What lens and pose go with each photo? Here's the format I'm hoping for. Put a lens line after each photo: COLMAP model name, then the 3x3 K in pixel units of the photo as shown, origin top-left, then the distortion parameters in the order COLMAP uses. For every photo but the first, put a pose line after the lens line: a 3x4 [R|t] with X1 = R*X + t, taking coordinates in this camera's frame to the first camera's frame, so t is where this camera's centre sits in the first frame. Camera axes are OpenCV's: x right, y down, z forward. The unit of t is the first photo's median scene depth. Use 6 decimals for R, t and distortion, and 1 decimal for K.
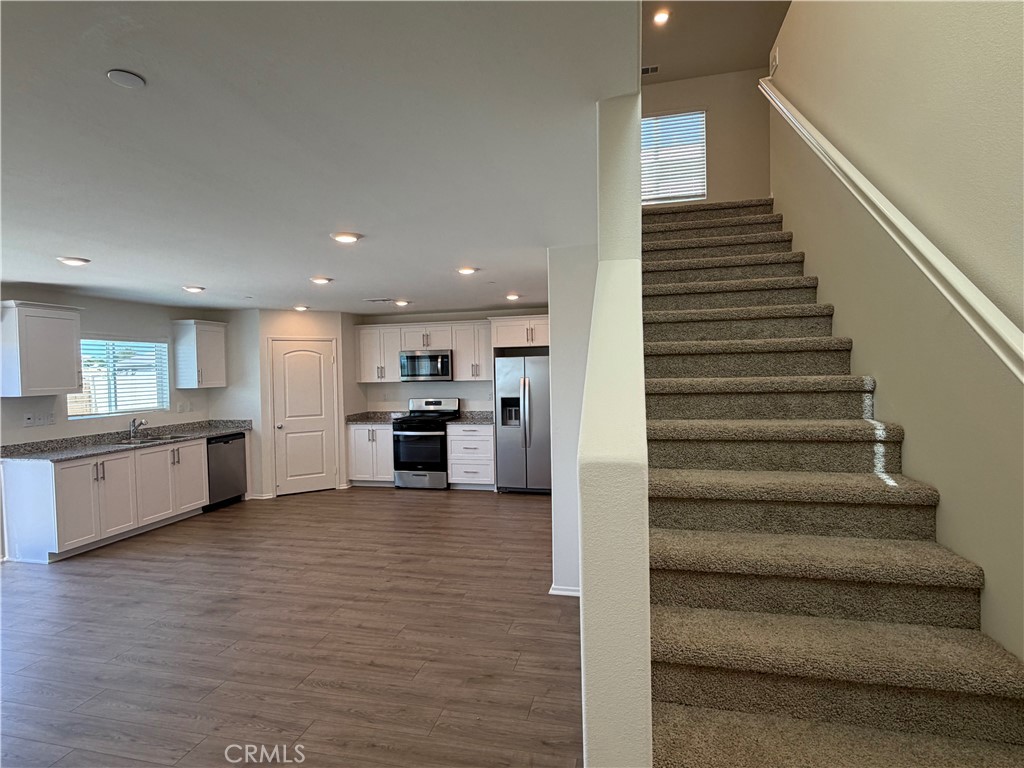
lens RADIAL K [[531.7, 0, 508.4], [0, 531.7, 386.7], [0, 0, 1]] dist [-0.005947, 0.000226]
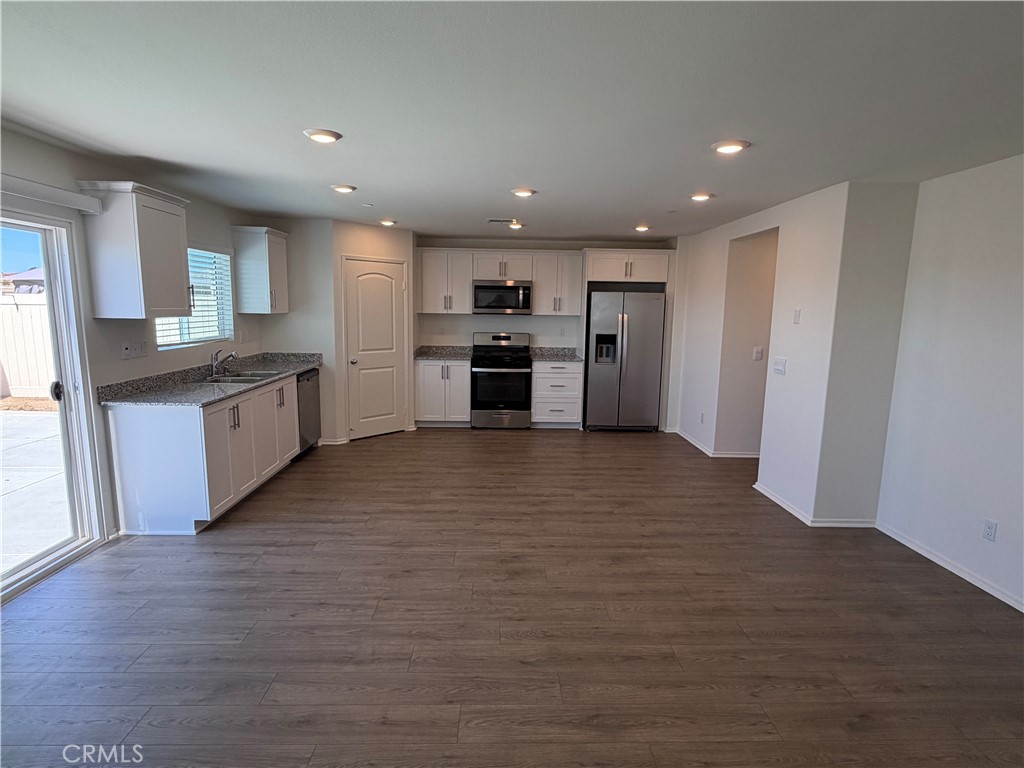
lens RADIAL K [[531.7, 0, 508.4], [0, 531.7, 386.7], [0, 0, 1]] dist [-0.005947, 0.000226]
pose [[0.966333, -0.001473, 0.257291, -0.412604], [-0.029431, 0.992788, 0.116219, 0.007898], [-0.255606, -0.119878, 0.959320, 0.101836]]
